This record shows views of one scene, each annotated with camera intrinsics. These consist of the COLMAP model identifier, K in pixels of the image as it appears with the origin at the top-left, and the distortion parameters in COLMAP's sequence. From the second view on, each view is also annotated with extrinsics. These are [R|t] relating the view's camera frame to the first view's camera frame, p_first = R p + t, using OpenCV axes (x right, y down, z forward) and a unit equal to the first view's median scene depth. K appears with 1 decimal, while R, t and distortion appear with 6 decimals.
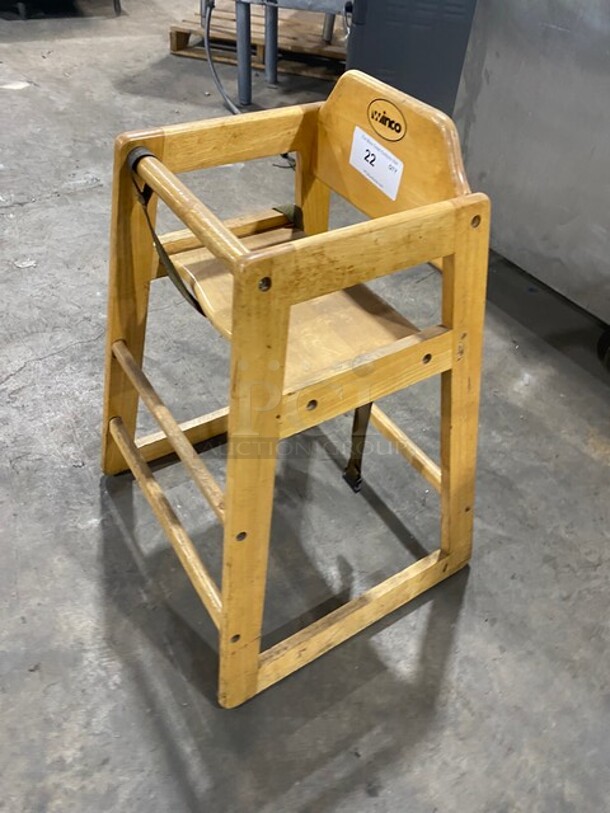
lens RADIAL K [[627.9, 0, 305.7], [0, 627.9, 395.6], [0, 0, 1]] dist [-0.000319, -0.000598]
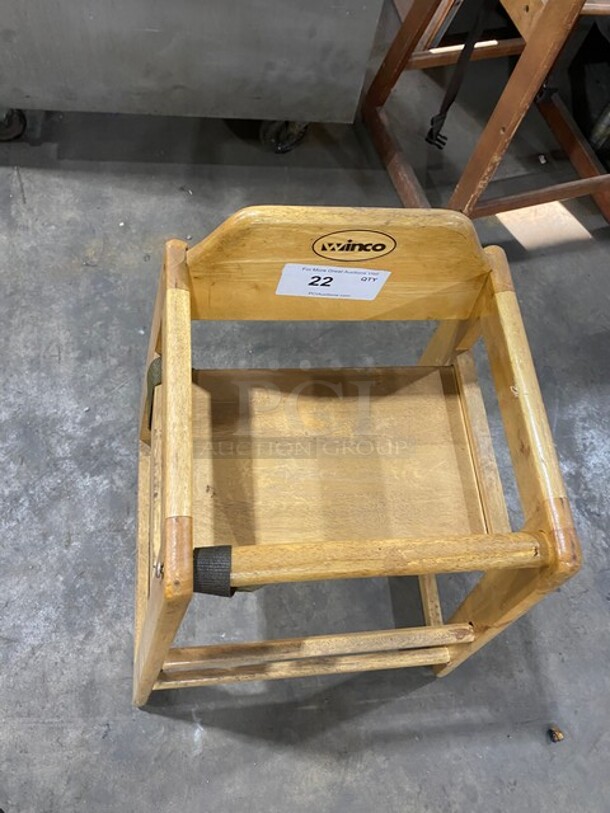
lens RADIAL K [[628.0, 0, 298.8], [0, 628.0, 402.2], [0, 0, 1]] dist [-0.004499, 0.002865]
pose [[0.464729, -0.814586, 0.347098, -0.251294], [0.526469, 0.569385, 0.631373, -0.691575], [-0.711940, -0.110681, 0.693463, 0.434873]]
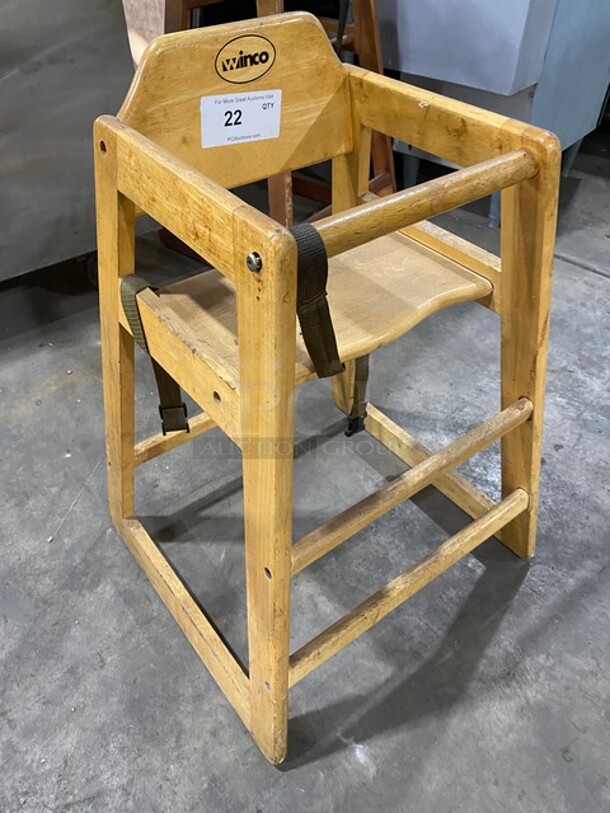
lens RADIAL K [[623.7, 0, 299.1], [0, 623.7, 409.4], [0, 0, 1]] dist [-0.000513, 0.000689]
pose [[-0.086255, -0.726903, 0.681301, -0.672348], [0.678747, 0.457714, 0.574282, -0.550447], [-0.729289, 0.511966, 0.453904, 0.671618]]
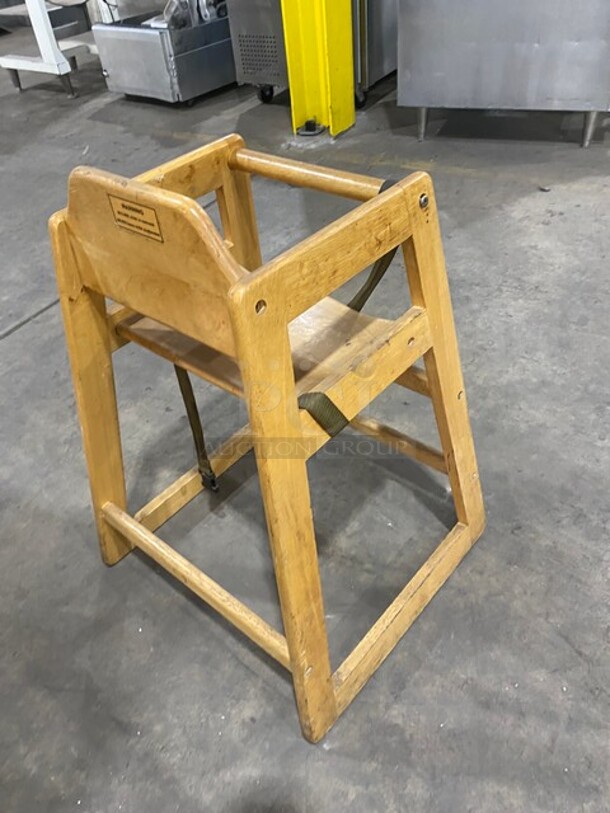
lens RADIAL K [[623.7, 0, 299.1], [0, 623.7, 409.4], [0, 0, 1]] dist [-0.000513, 0.000689]
pose [[-0.957576, 0.213885, -0.193136, 0.116581], [-0.166388, 0.136860, 0.976517, -1.041687], [0.235295, 0.967224, -0.095466, 1.156562]]
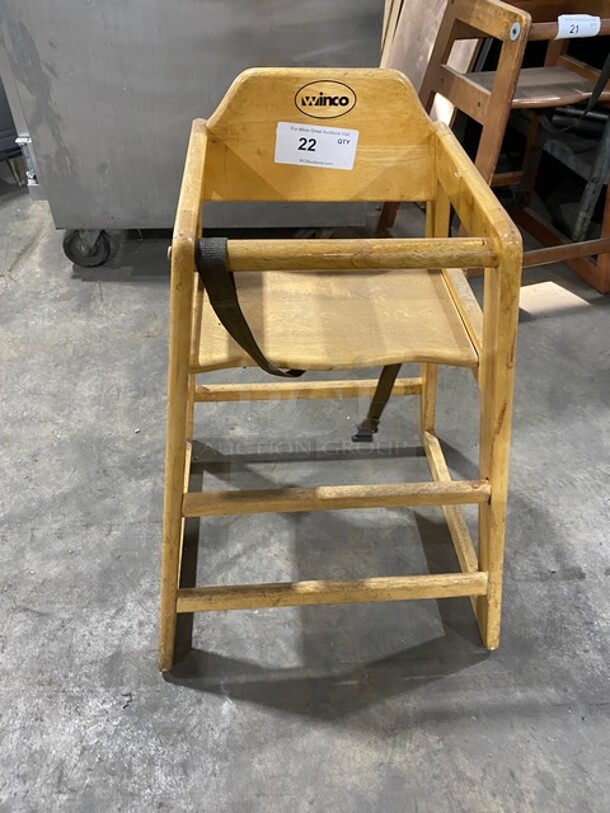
lens RADIAL K [[621.4, 0, 312.0], [0, 621.4, 397.3], [0, 0, 1]] dist [0.003520, -0.006426]
pose [[0.464876, -0.636615, 0.615314, -0.663927], [0.603965, 0.736189, 0.305372, -0.337898], [-0.647392, 0.229668, 0.726730, 0.334457]]
